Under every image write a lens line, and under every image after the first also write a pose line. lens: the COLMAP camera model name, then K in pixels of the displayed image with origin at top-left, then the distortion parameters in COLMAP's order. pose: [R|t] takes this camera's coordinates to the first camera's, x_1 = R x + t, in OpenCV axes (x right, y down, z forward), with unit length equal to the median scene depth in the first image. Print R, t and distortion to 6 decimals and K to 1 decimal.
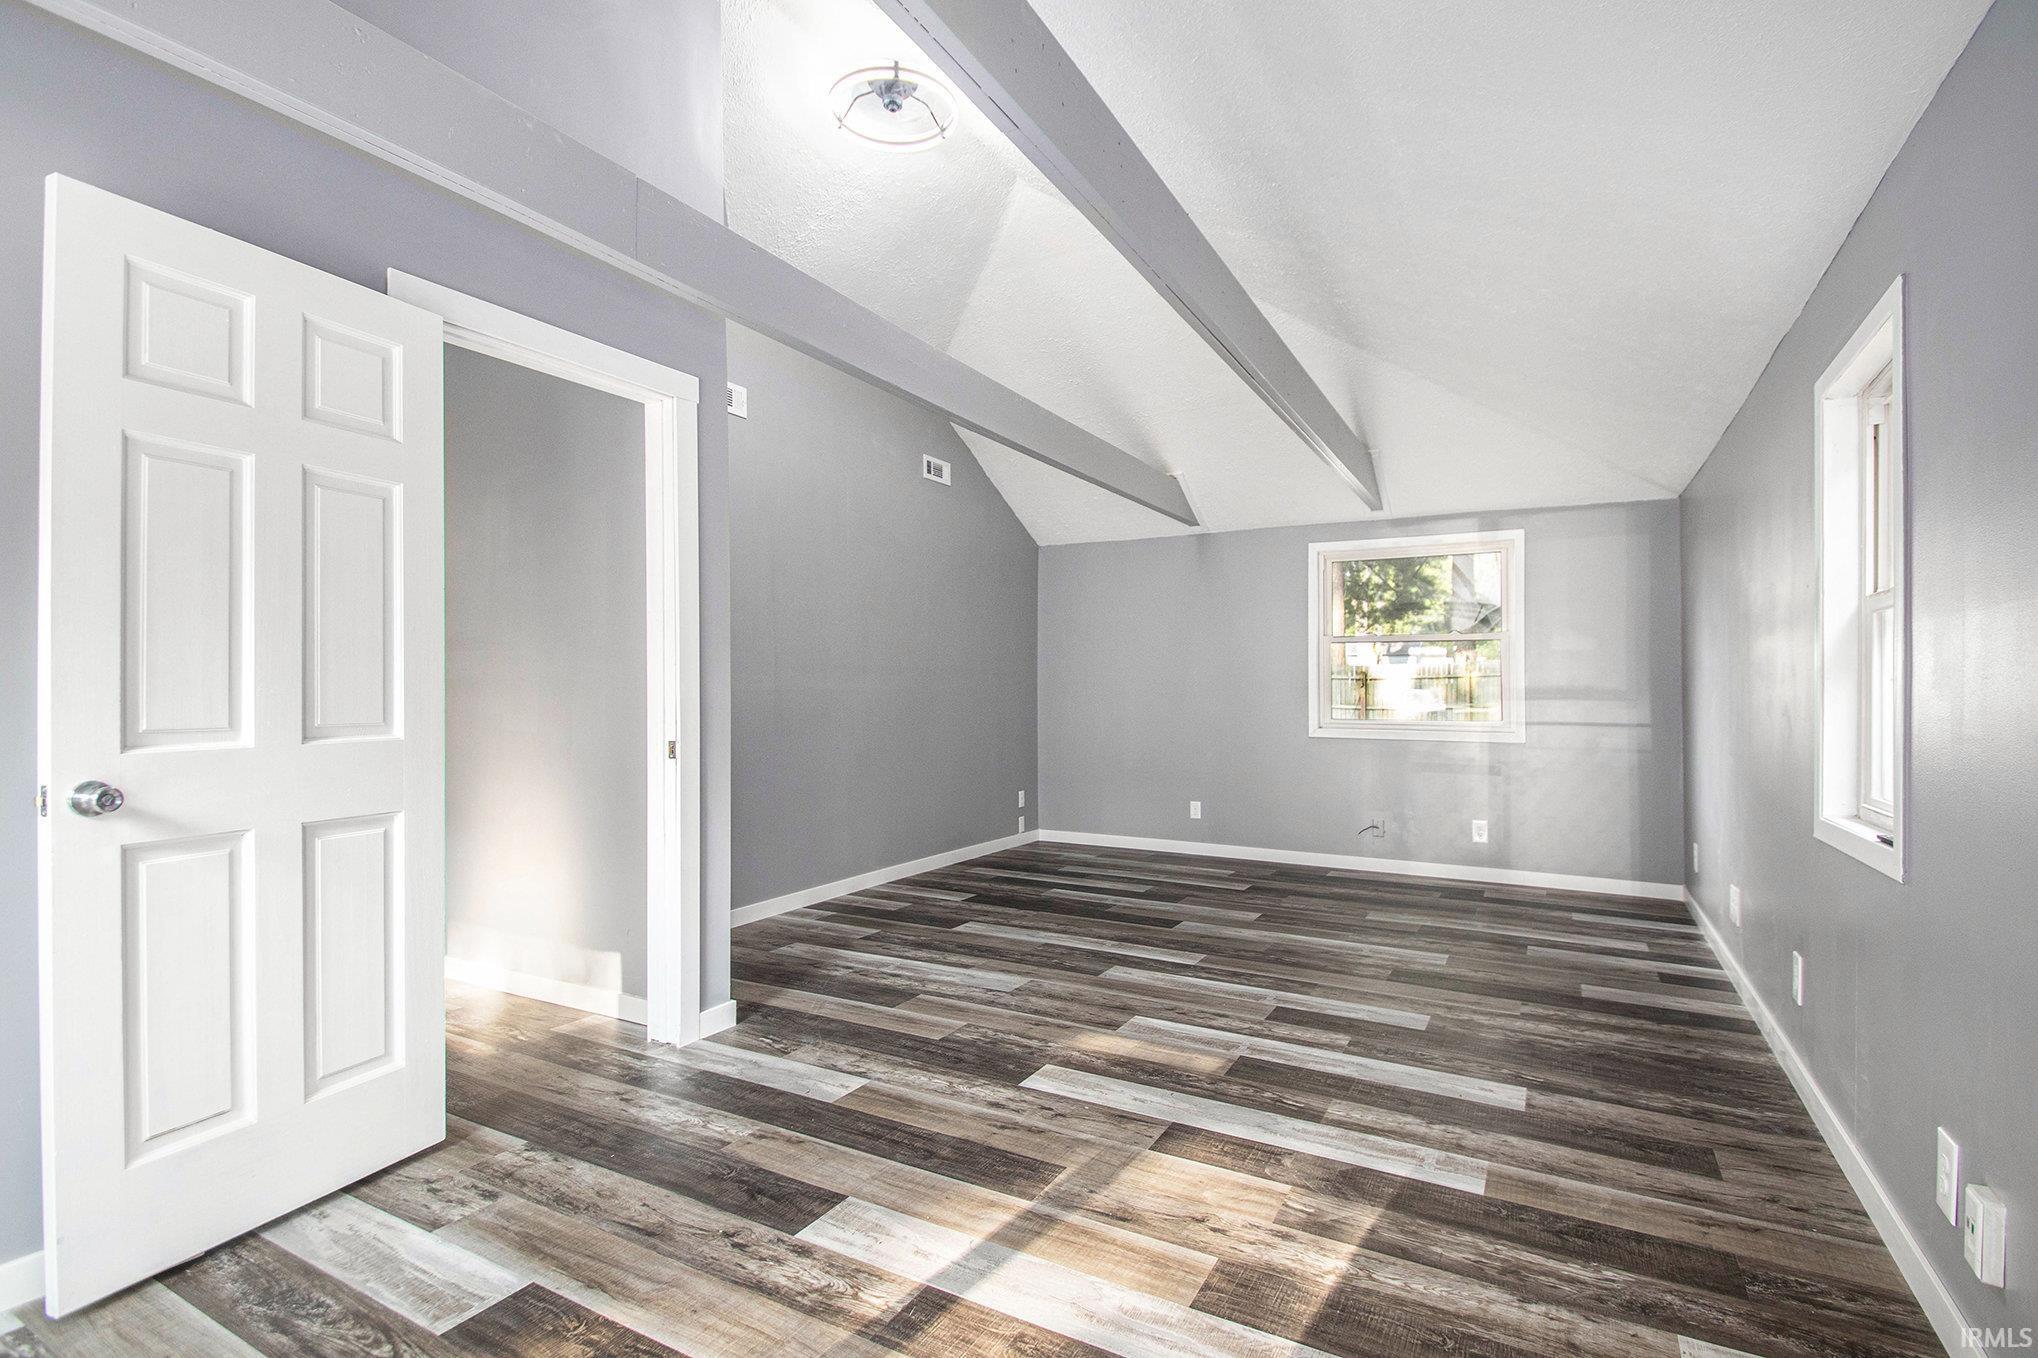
lens RADIAL K [[961.7, 0, 1021.0], [0, 961.7, 689.4], [0, 0, 1]] dist [-0.039650, -0.000158]
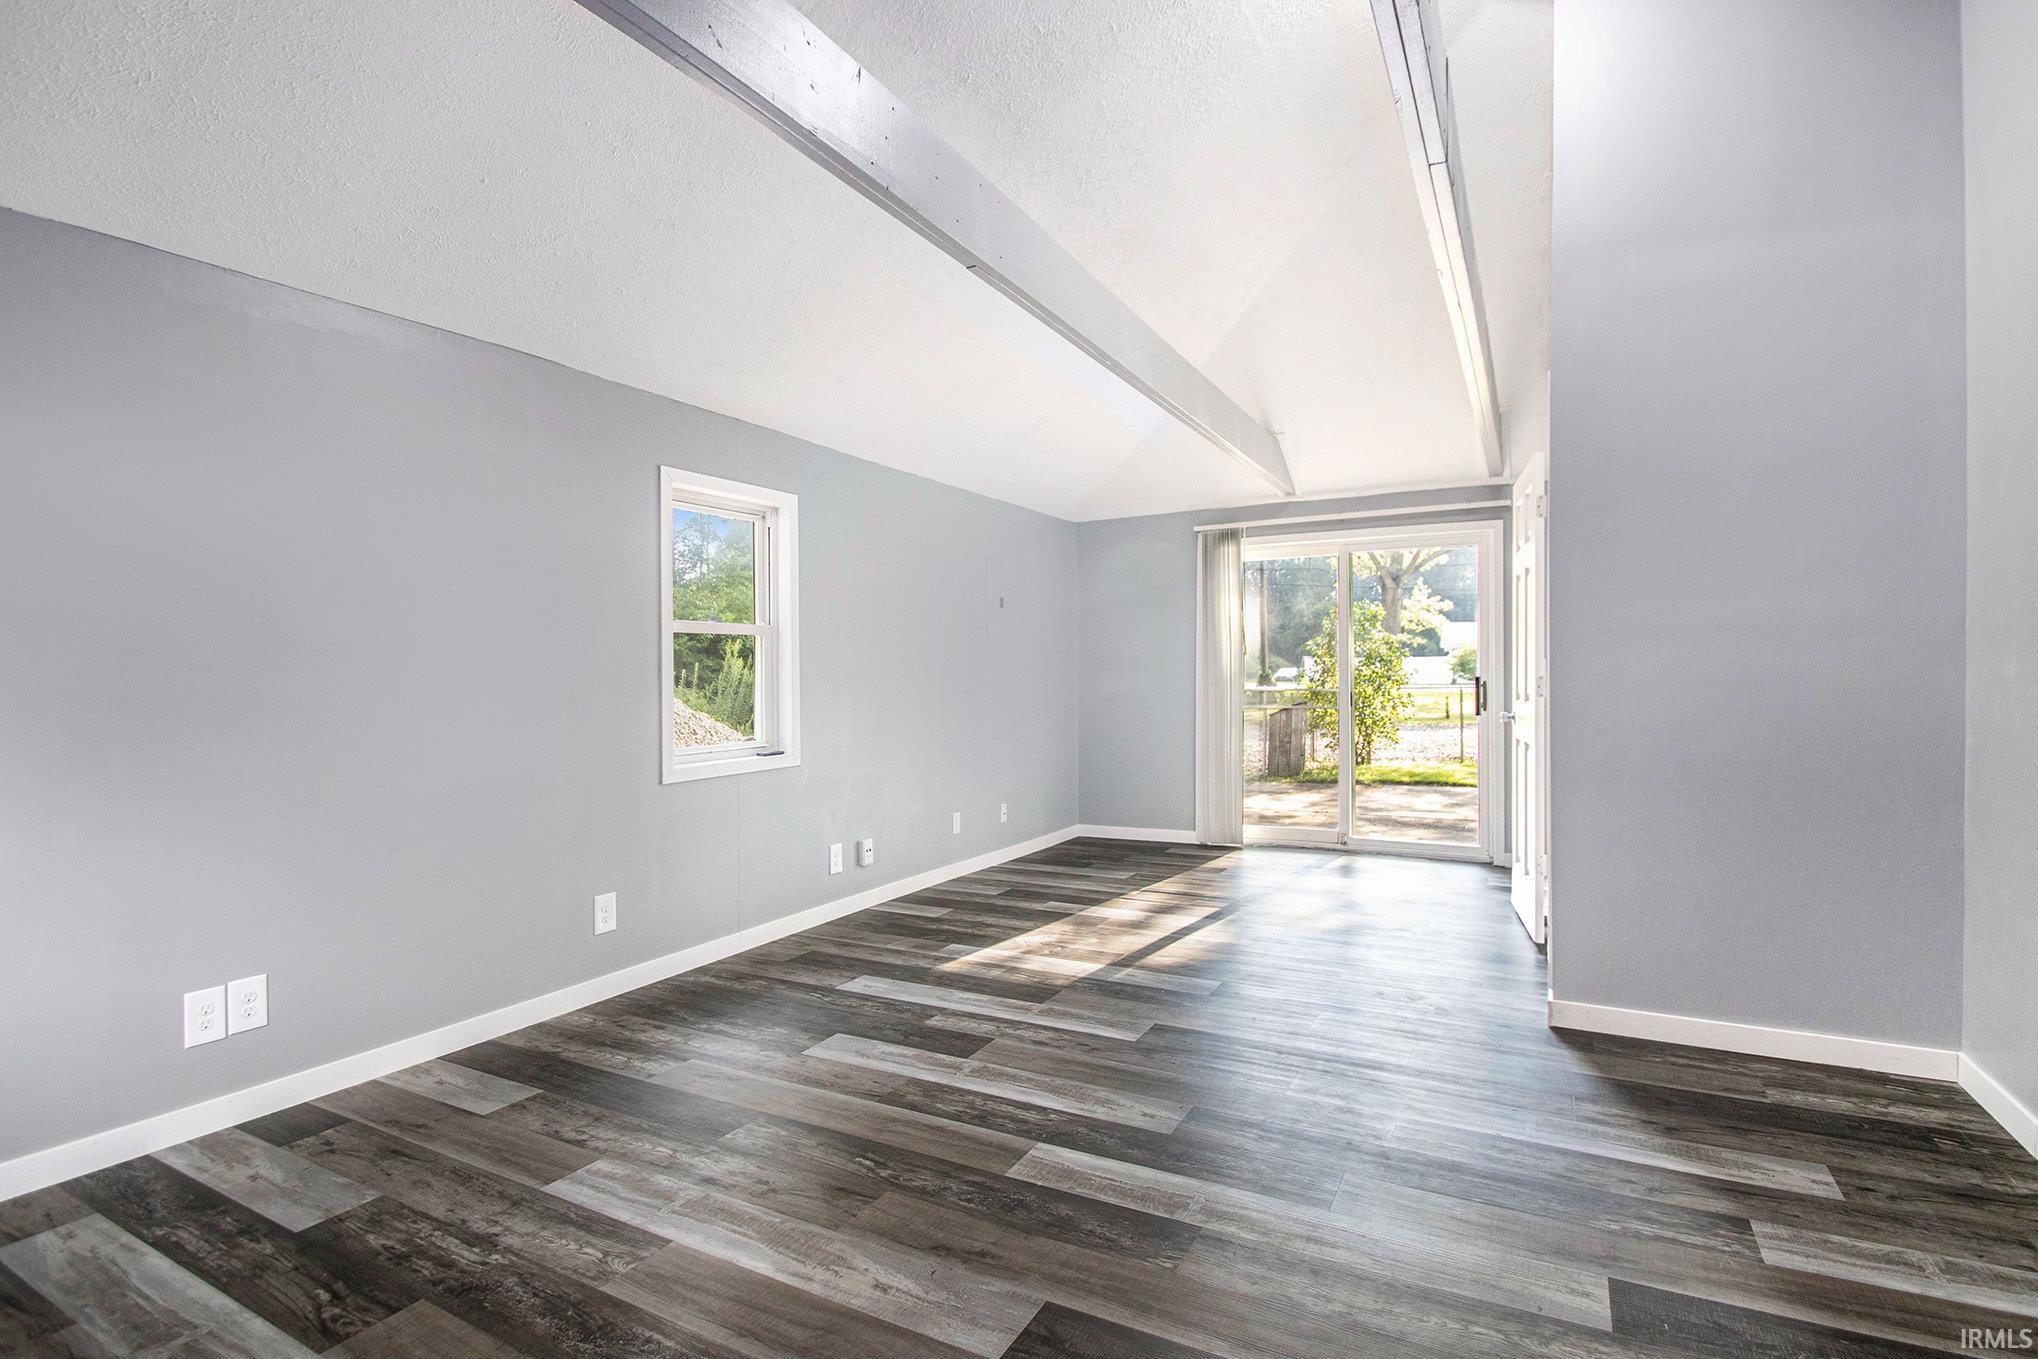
lens RADIAL K [[961.7, 0, 1017.9], [0, 961.7, 685.1], [0, 0, 1]] dist [-0.039650, -0.000158]
pose [[-0.999923, 0.008917, -0.008605, 0.233243], [0.008963, 0.999945, -0.005389, 0.008052], [0.008556, -0.005465, -0.999948, 1.889688]]
